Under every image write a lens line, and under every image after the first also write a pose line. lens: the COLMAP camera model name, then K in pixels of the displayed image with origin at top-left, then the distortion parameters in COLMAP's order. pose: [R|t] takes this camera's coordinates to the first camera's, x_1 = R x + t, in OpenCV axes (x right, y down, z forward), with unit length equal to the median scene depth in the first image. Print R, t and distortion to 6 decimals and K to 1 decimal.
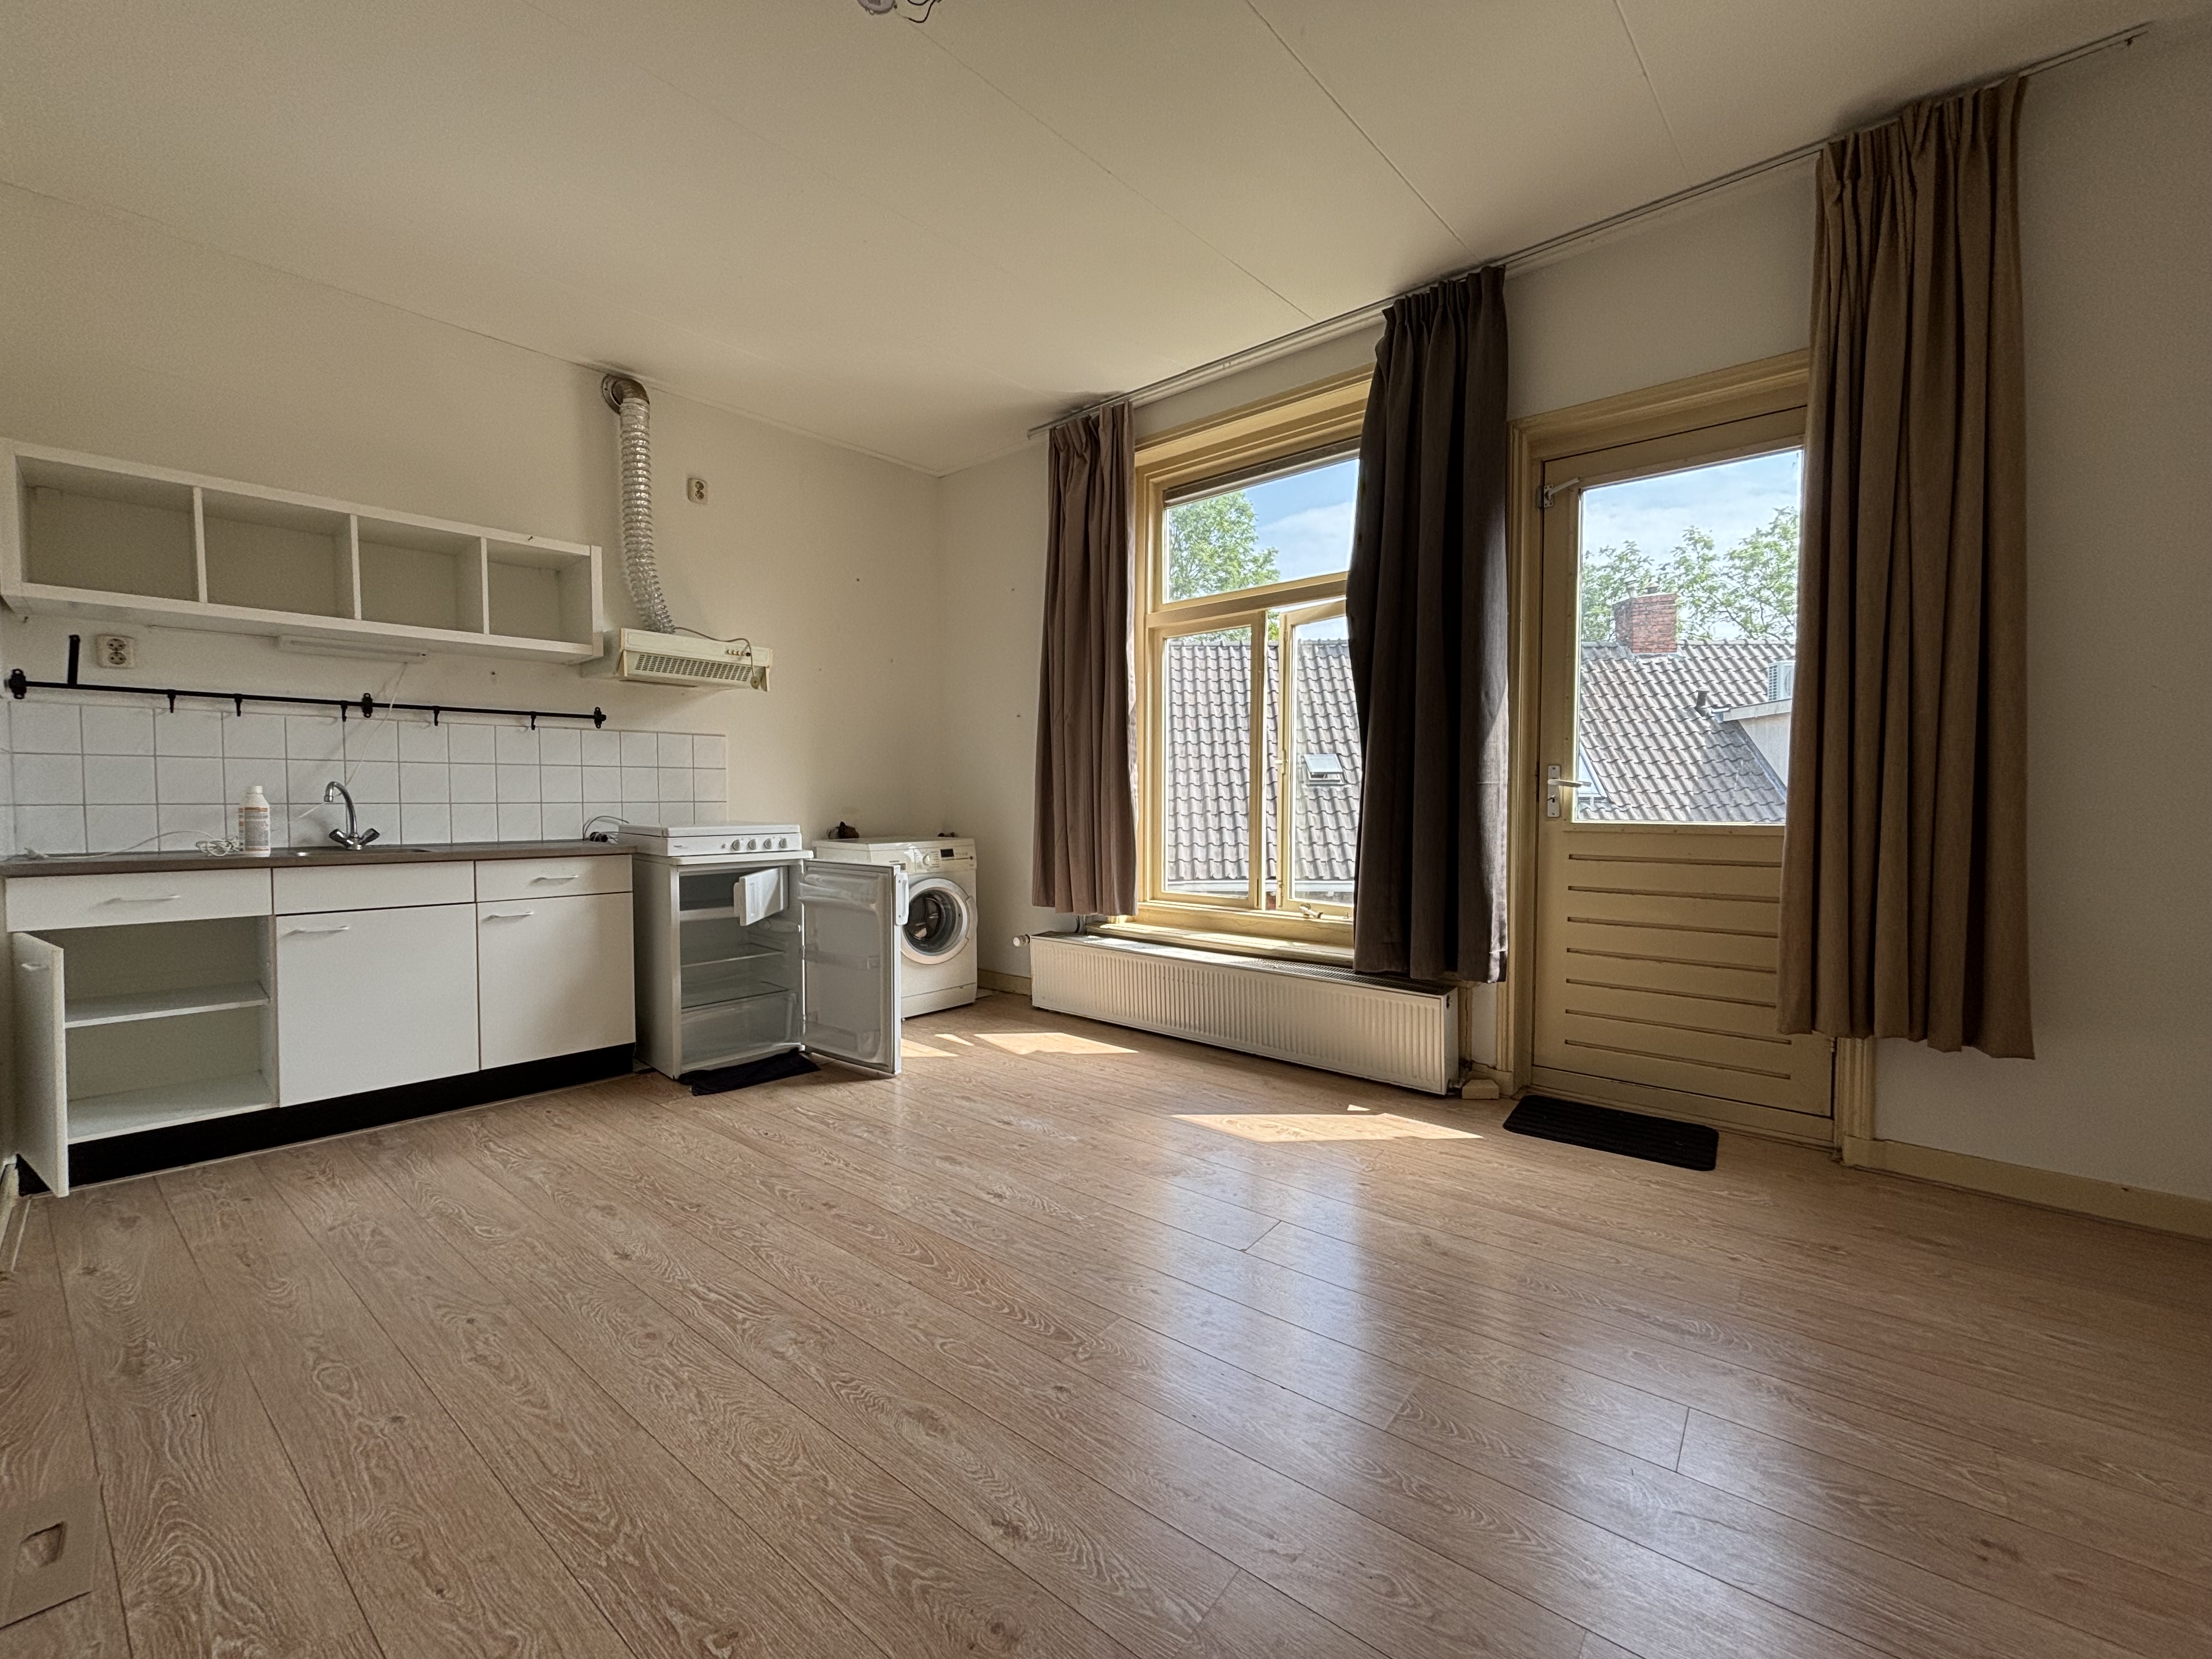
lens RADIAL K [[895.8, 0, 1106.0], [0, 895.8, 829.5], [0, 0, 1]] dist [0.002450, -0.000030]
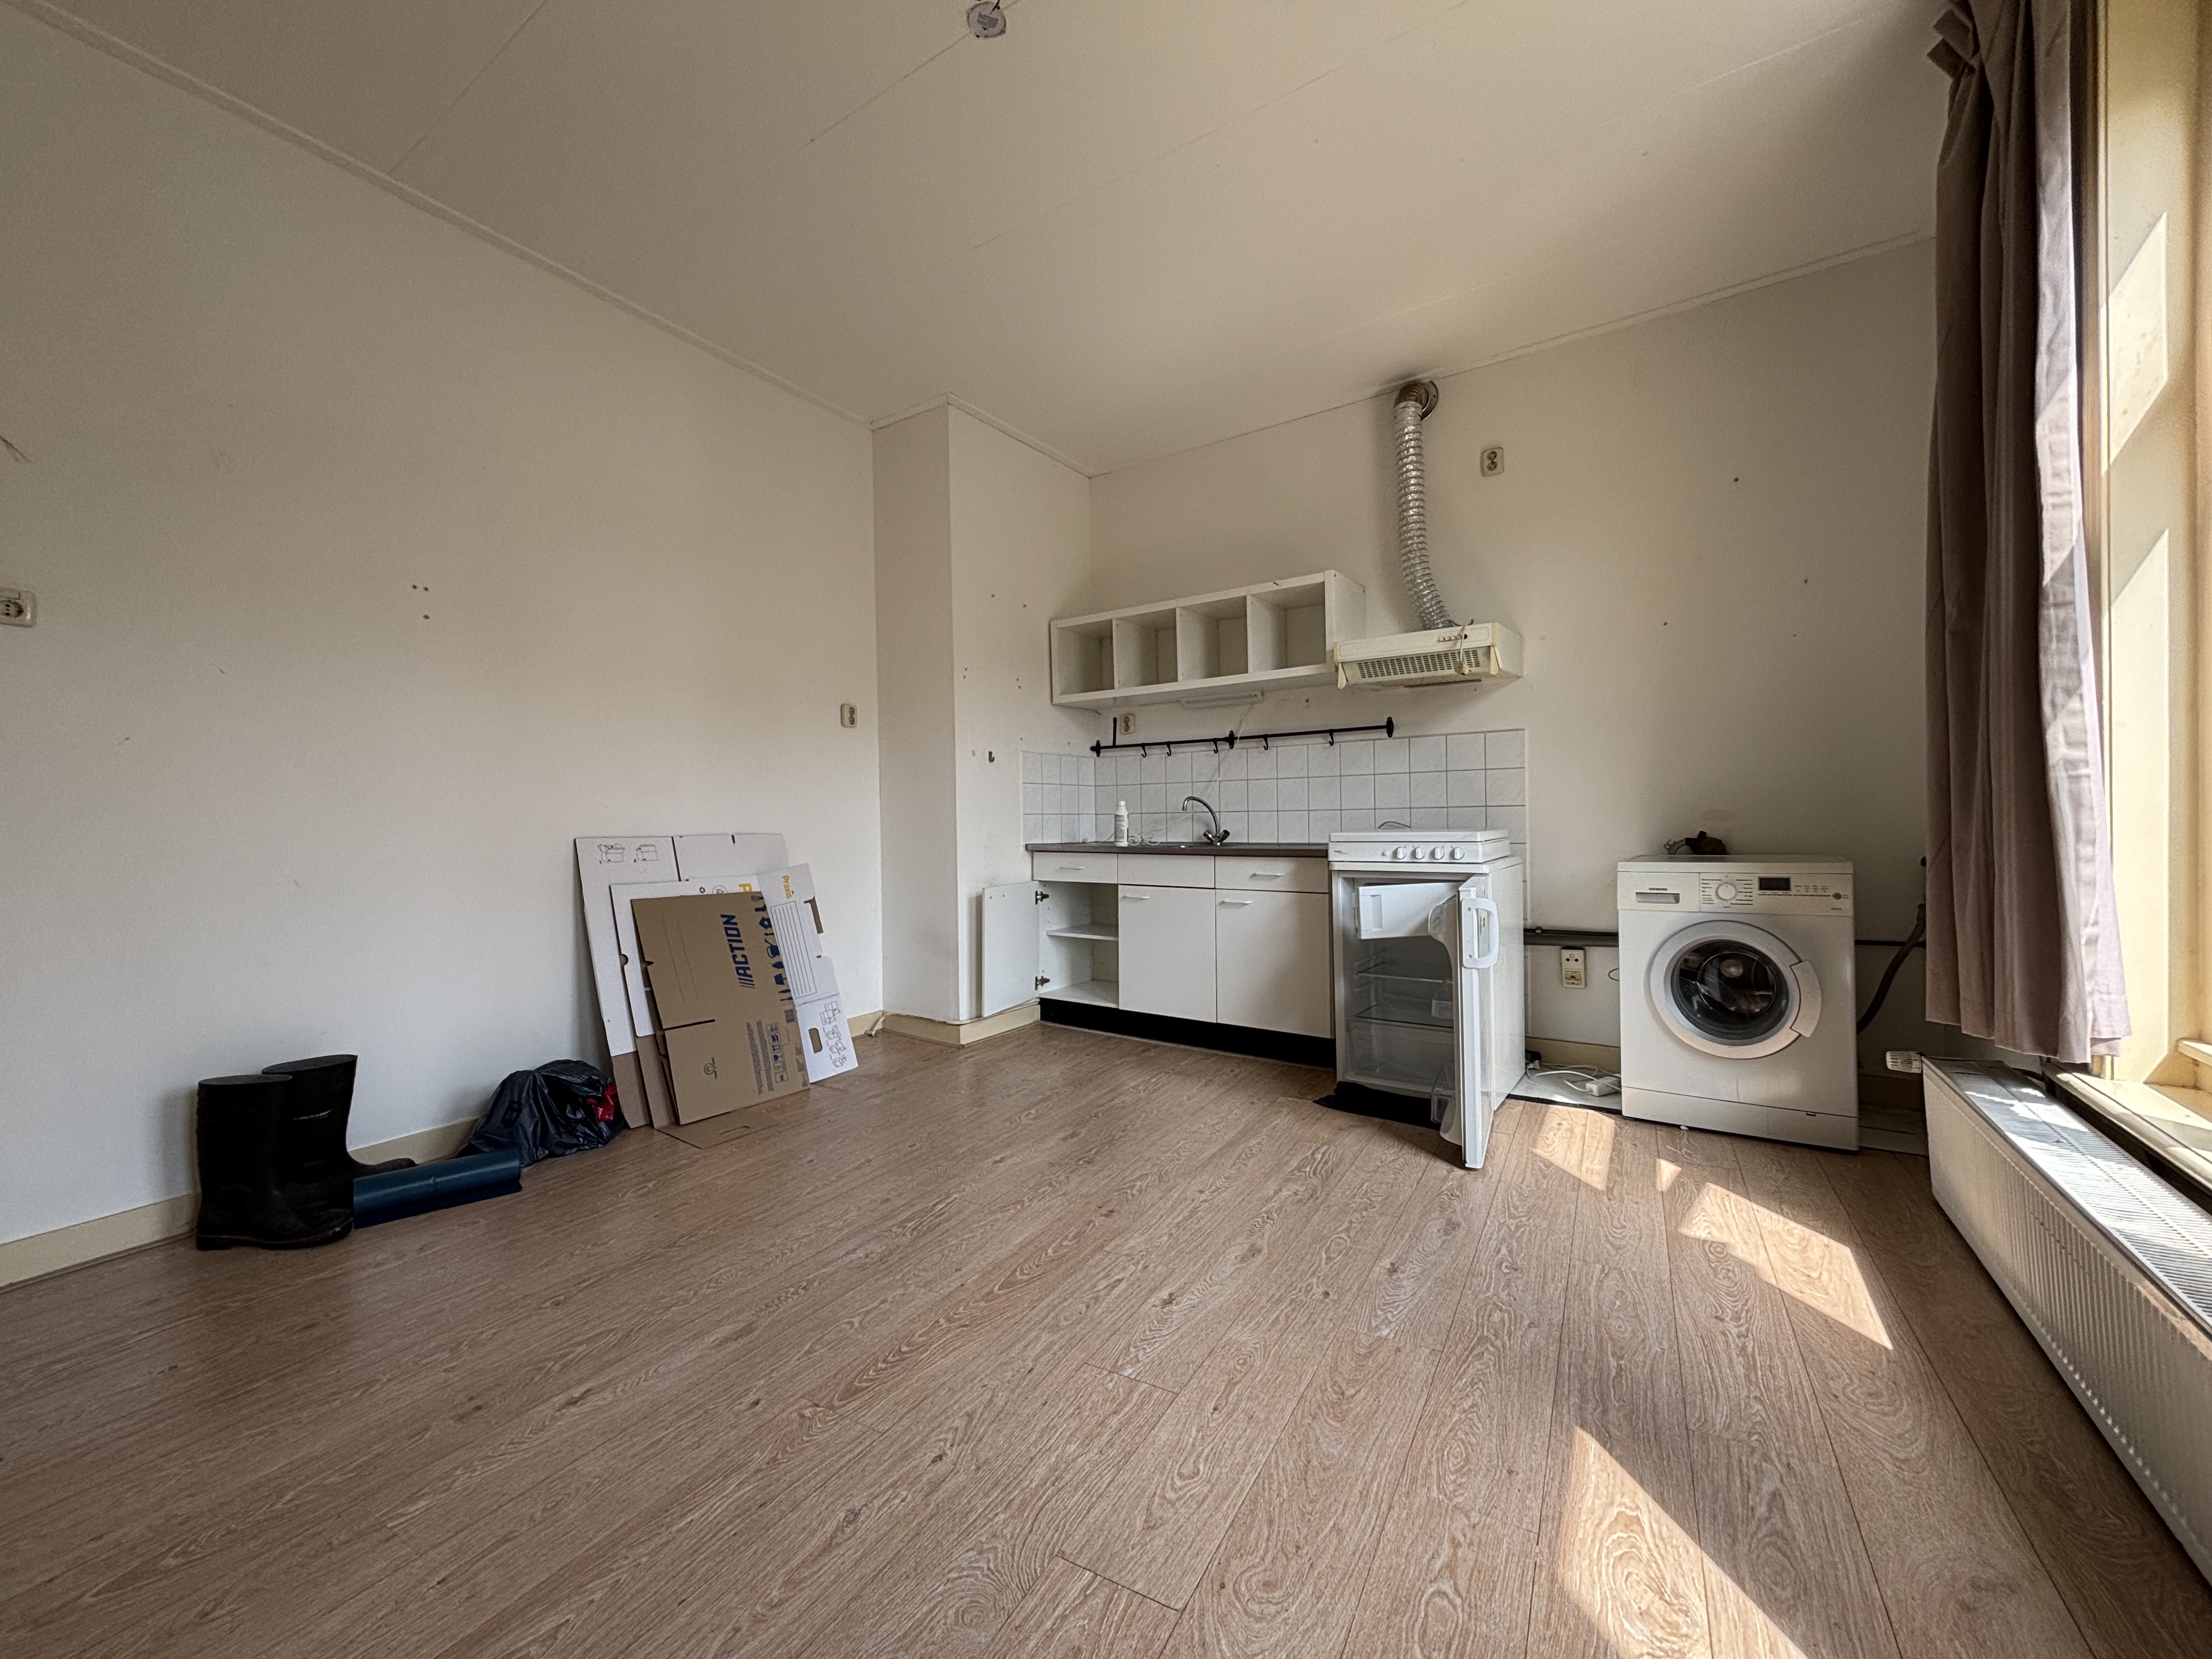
lens RADIAL K [[892.9, 0, 1106.0], [0, 892.9, 829.5], [0, 0, 1]] dist [-0.001471, -0.000159]
pose [[0.143751, 0.009285, -0.989570, 0.514921], [-0.021028, 0.999759, 0.006326, -0.007319], [0.989390, 0.019899, 0.143912, 0.660207]]
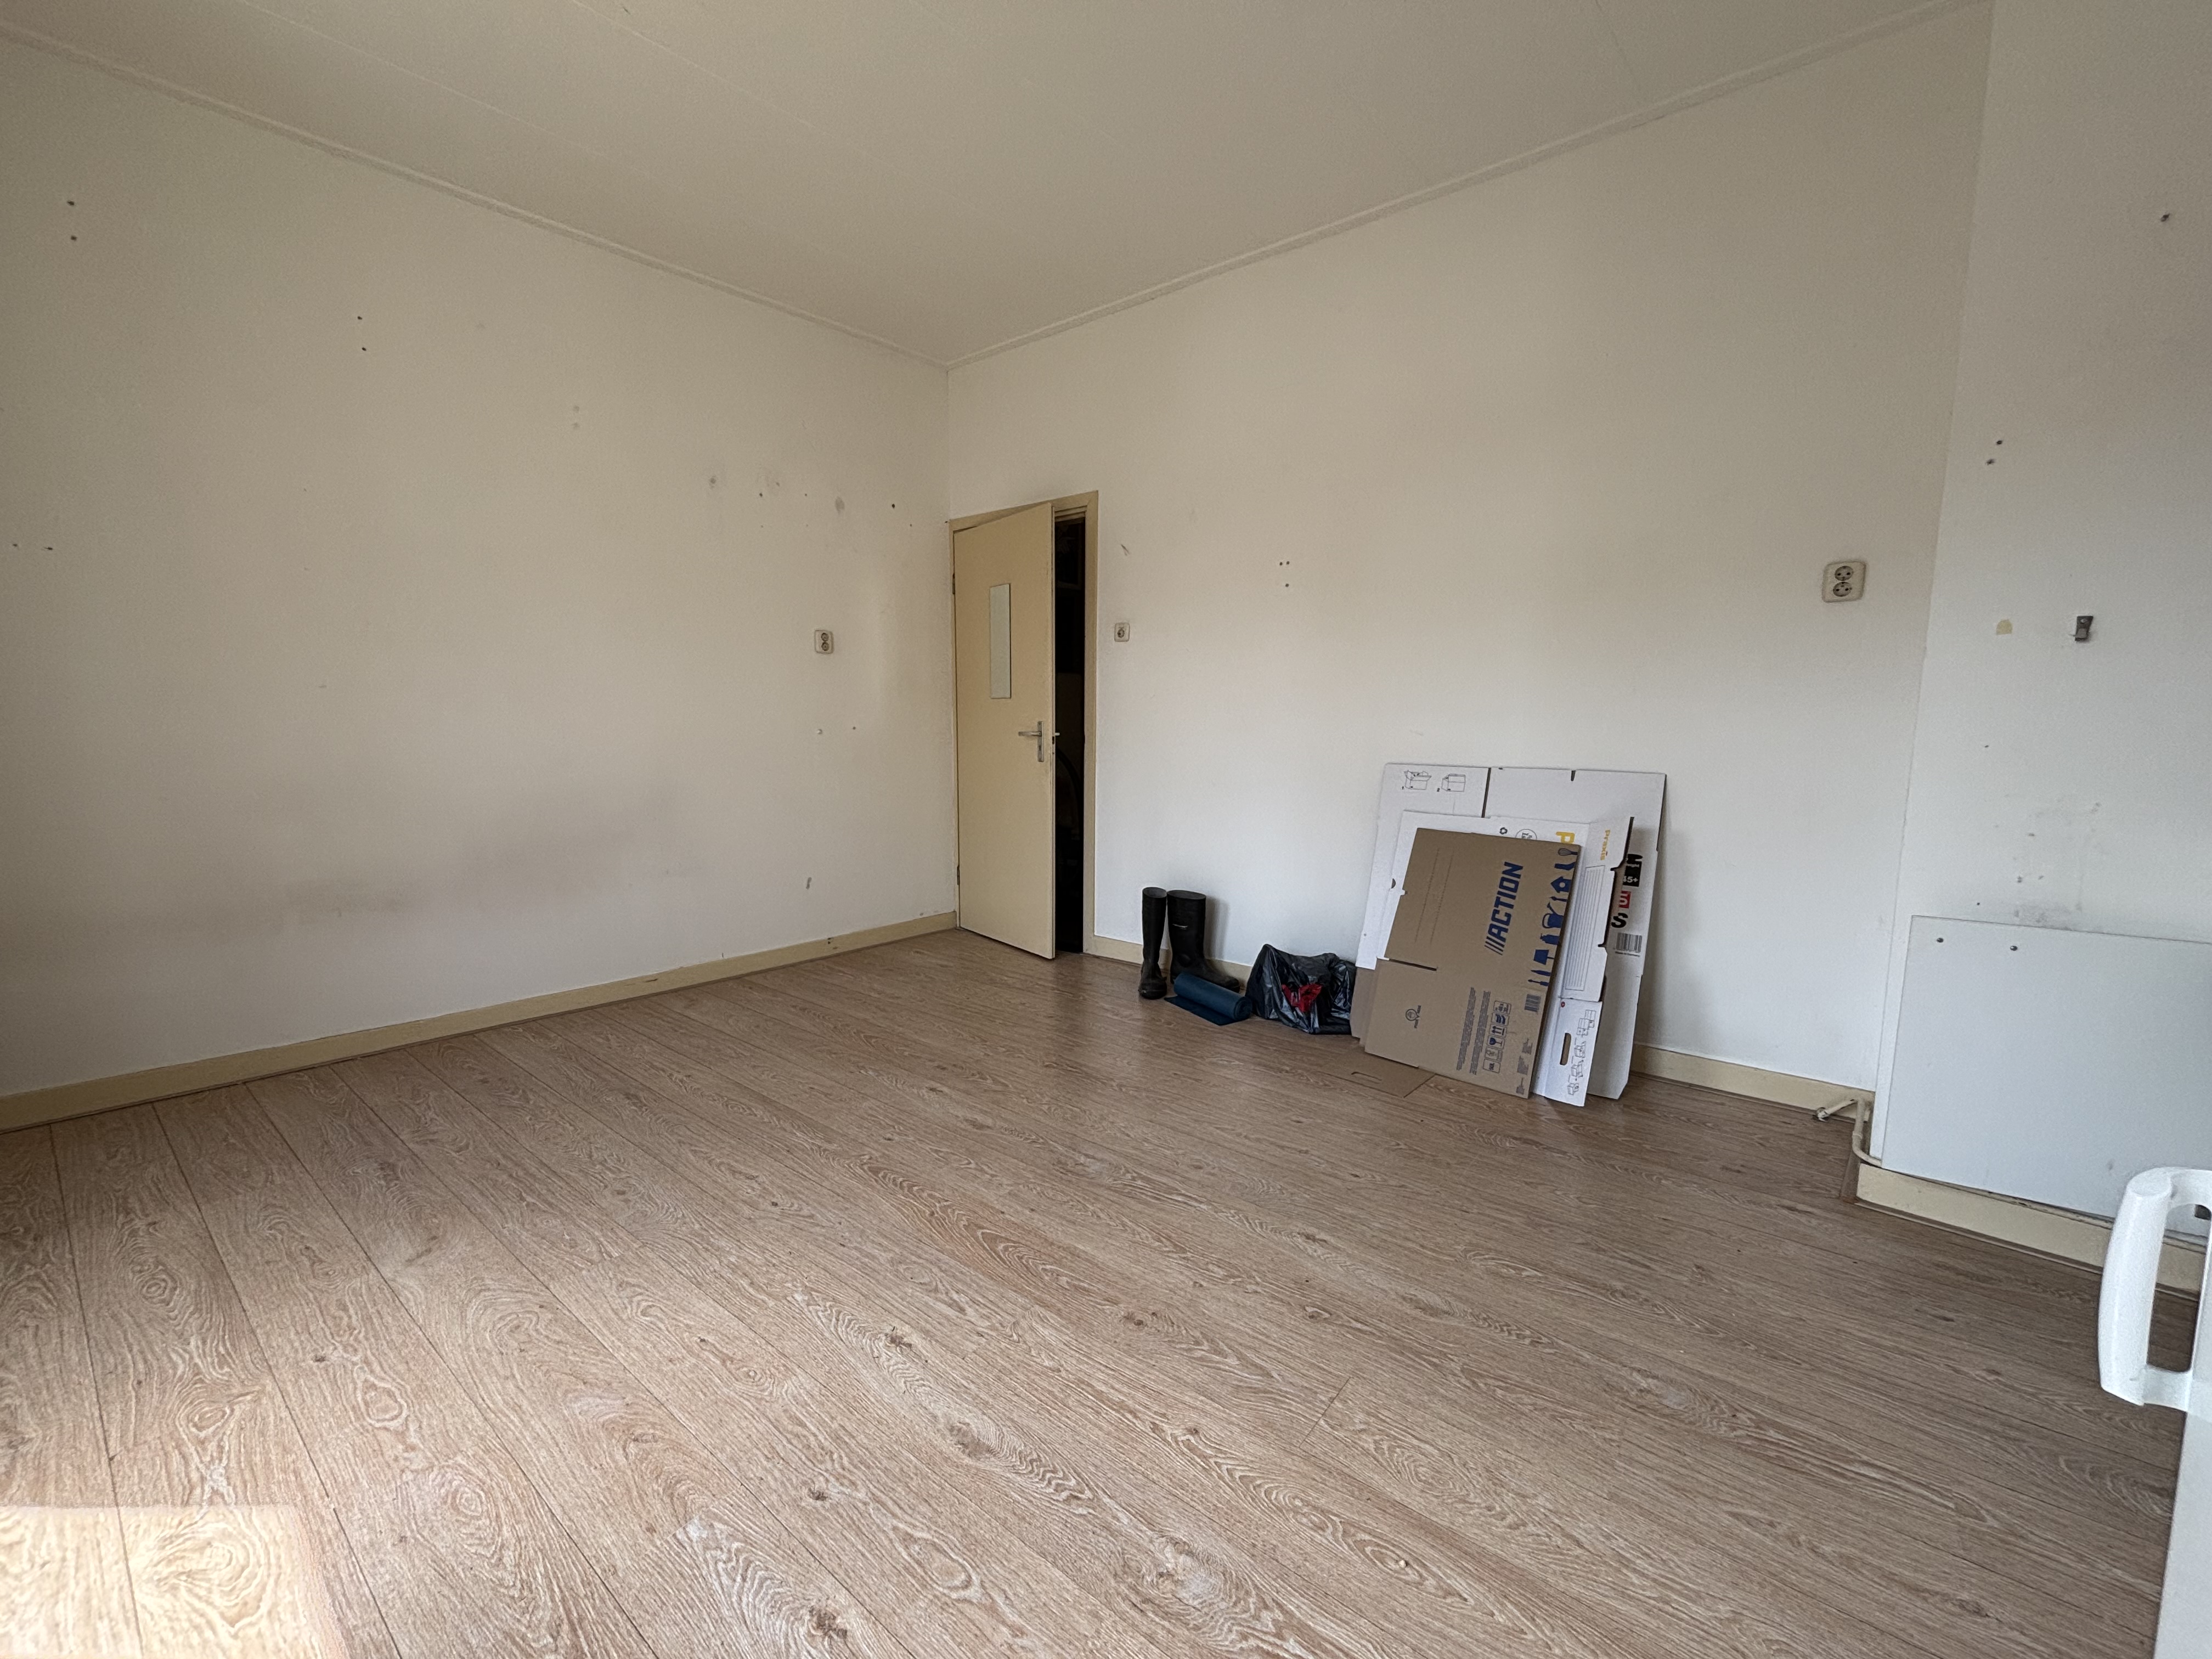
lens RADIAL K [[892.9, 0, 1106.0], [0, 892.9, 829.5], [0, 0, 1]] dist [-0.001471, -0.000159]
pose [[-0.999953, -0.007644, 0.005980, -0.223829], [-0.006628, 0.987975, 0.154474, -0.063150], [-0.007088, 0.154427, -0.987979, 1.285370]]
